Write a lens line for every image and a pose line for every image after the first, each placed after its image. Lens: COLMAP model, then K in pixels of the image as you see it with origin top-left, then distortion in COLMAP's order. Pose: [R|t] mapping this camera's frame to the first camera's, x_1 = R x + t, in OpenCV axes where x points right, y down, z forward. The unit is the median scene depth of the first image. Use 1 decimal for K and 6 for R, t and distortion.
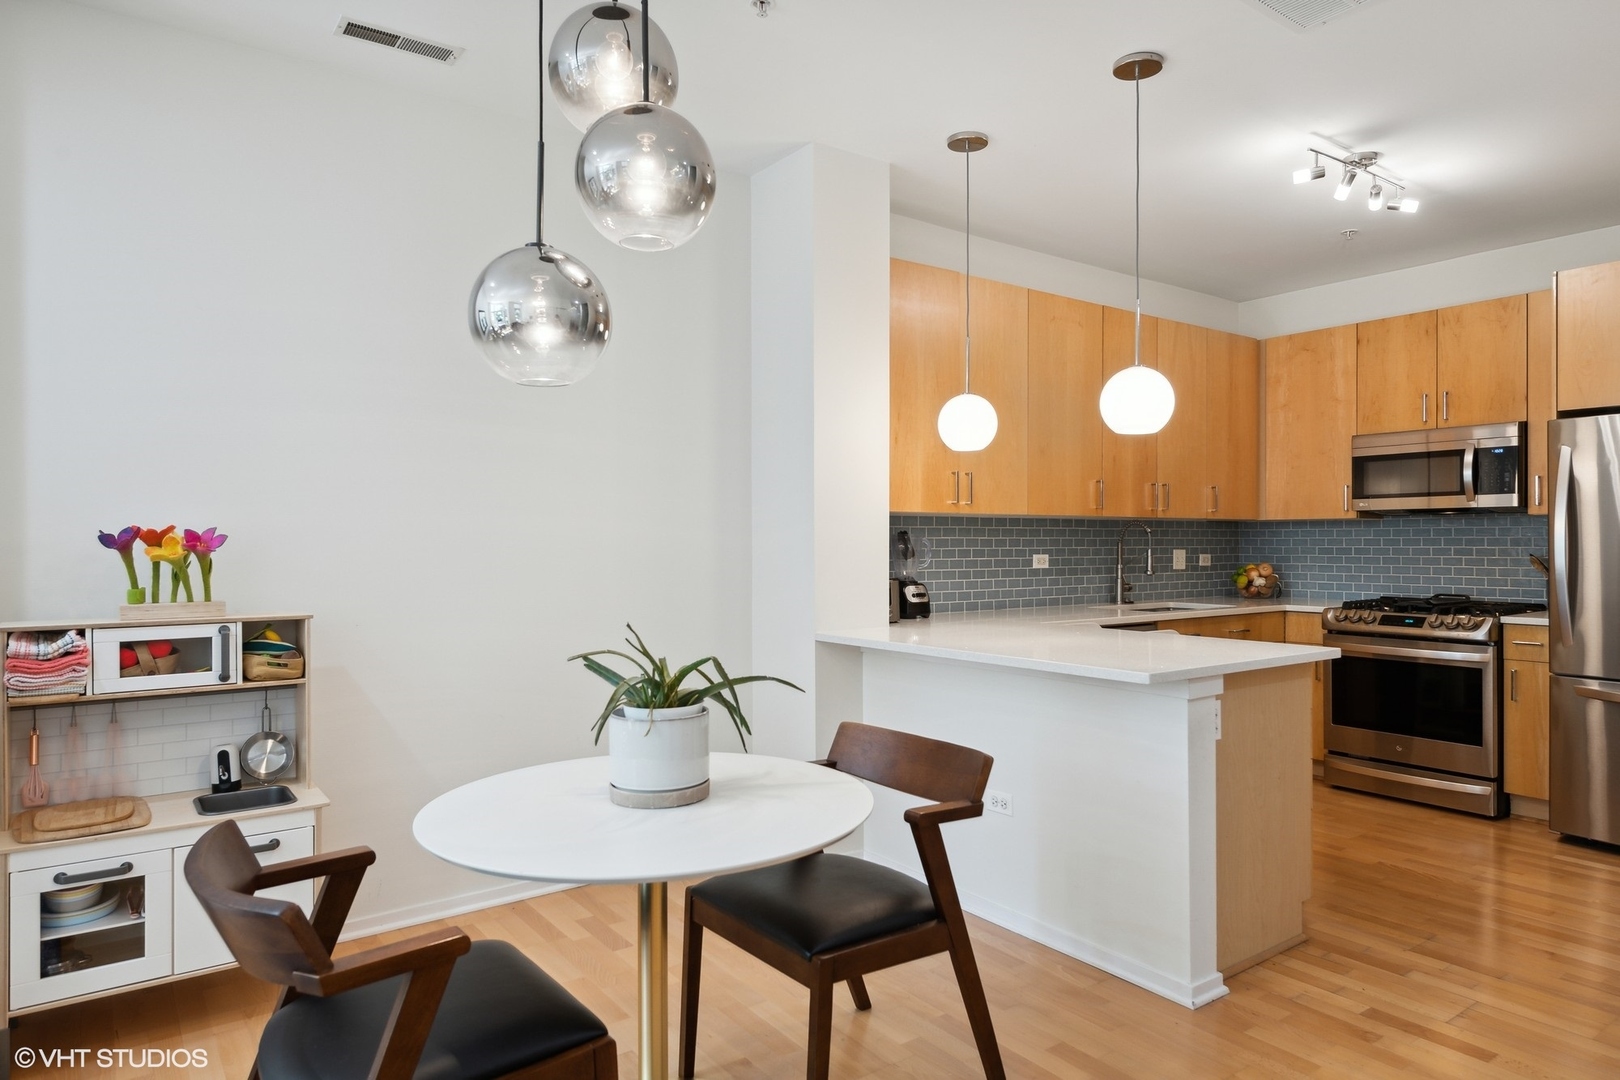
lens RADIAL K [[955.7, 0, 810.0], [0, 955.7, 540.0], [0, 0, 1]] dist [0.006191, -0.002428]
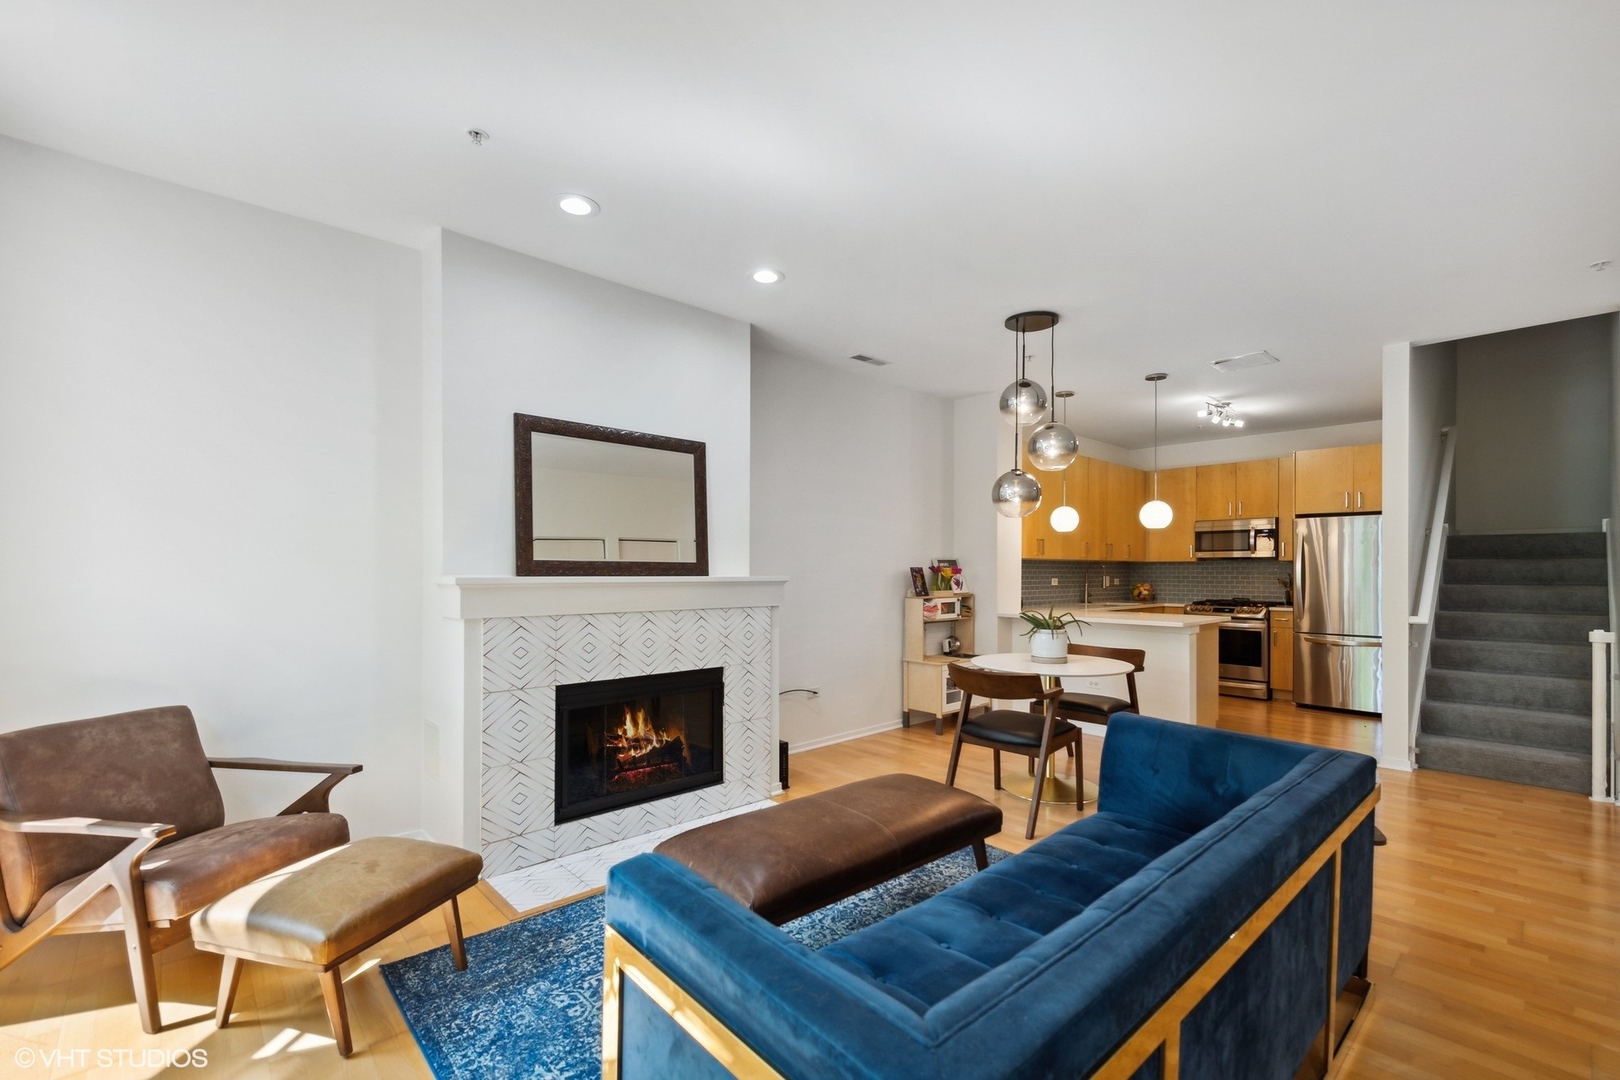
lens RADIAL K [[685.9, 0, 808.5], [0, 685.9, 568.6], [0, 0, 1]] dist [0.000620, 0.000084]
pose [[0.993381, 0.004628, 0.114769, -0.444522], [-0.004527, 0.999989, -0.001139, -0.001532], [-0.114773, 0.000611, 0.993392, -0.381809]]
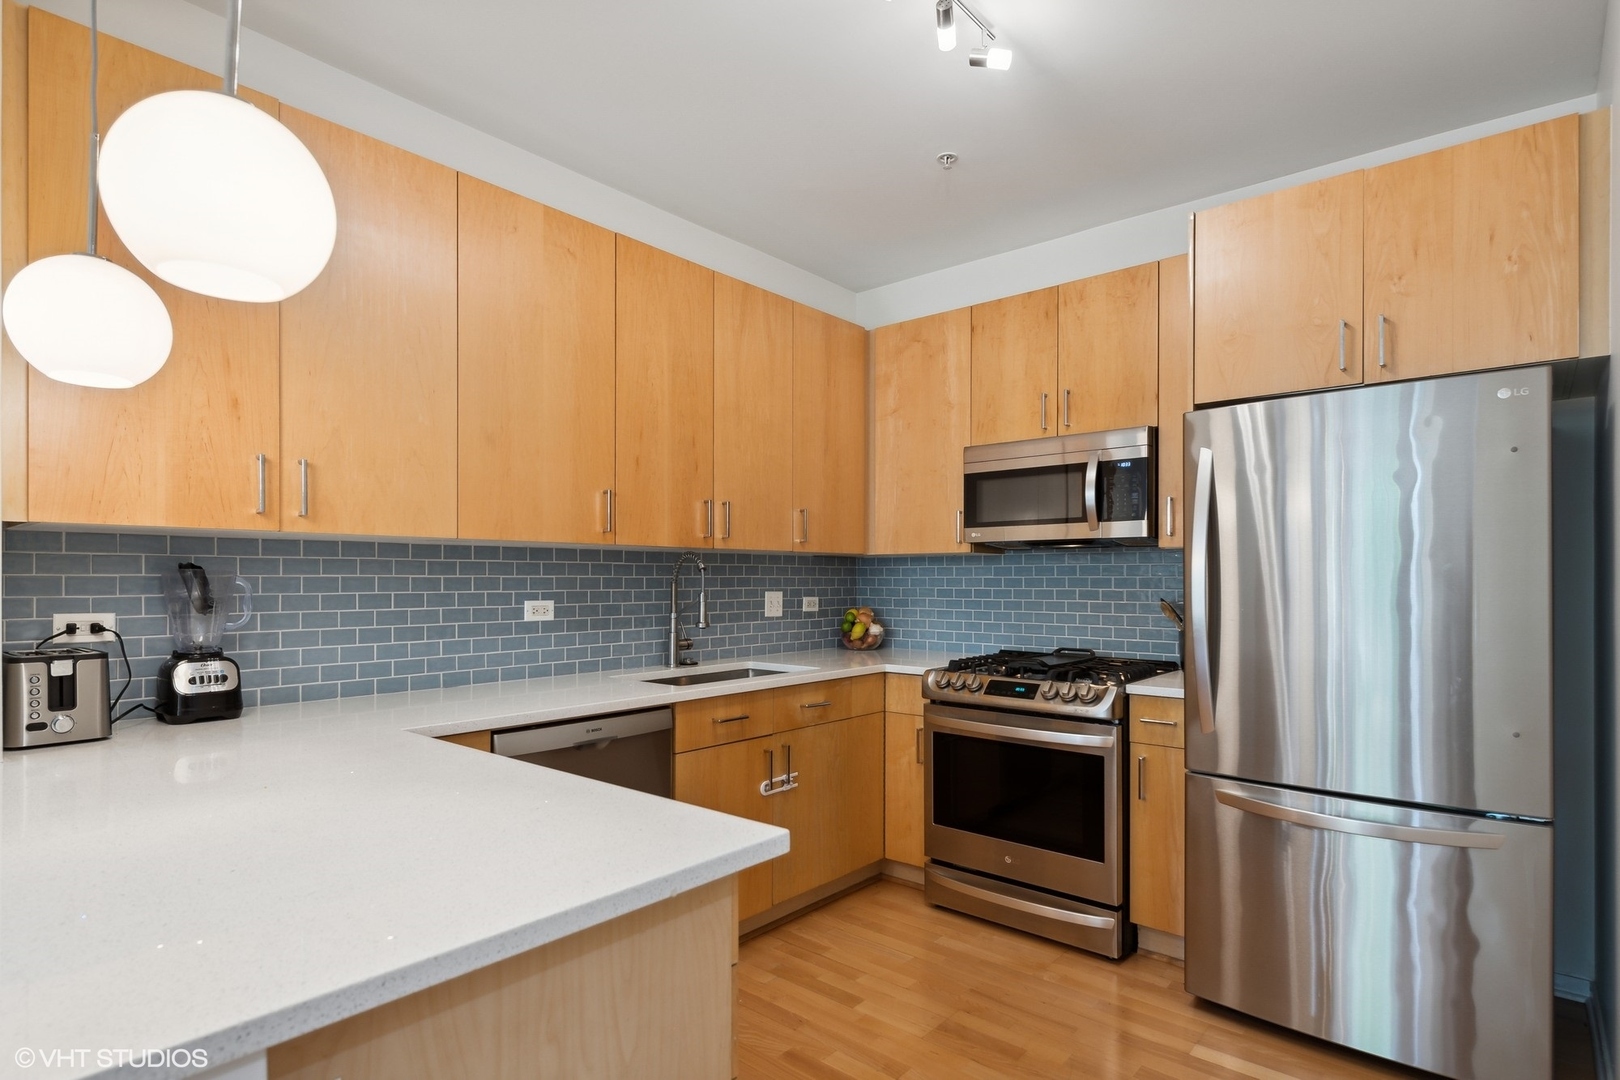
lens RADIAL K [[810.5, 0, 812.2], [0, 810.5, 576.1], [0, 0, 1]] dist [0.001831, -0.000001]
pose [[0.971392, 0.002725, 0.237466, 0.300712], [-0.002372, 0.999996, -0.001771, -0.001822], [-0.237470, 0.001157, 0.971394, 0.401868]]
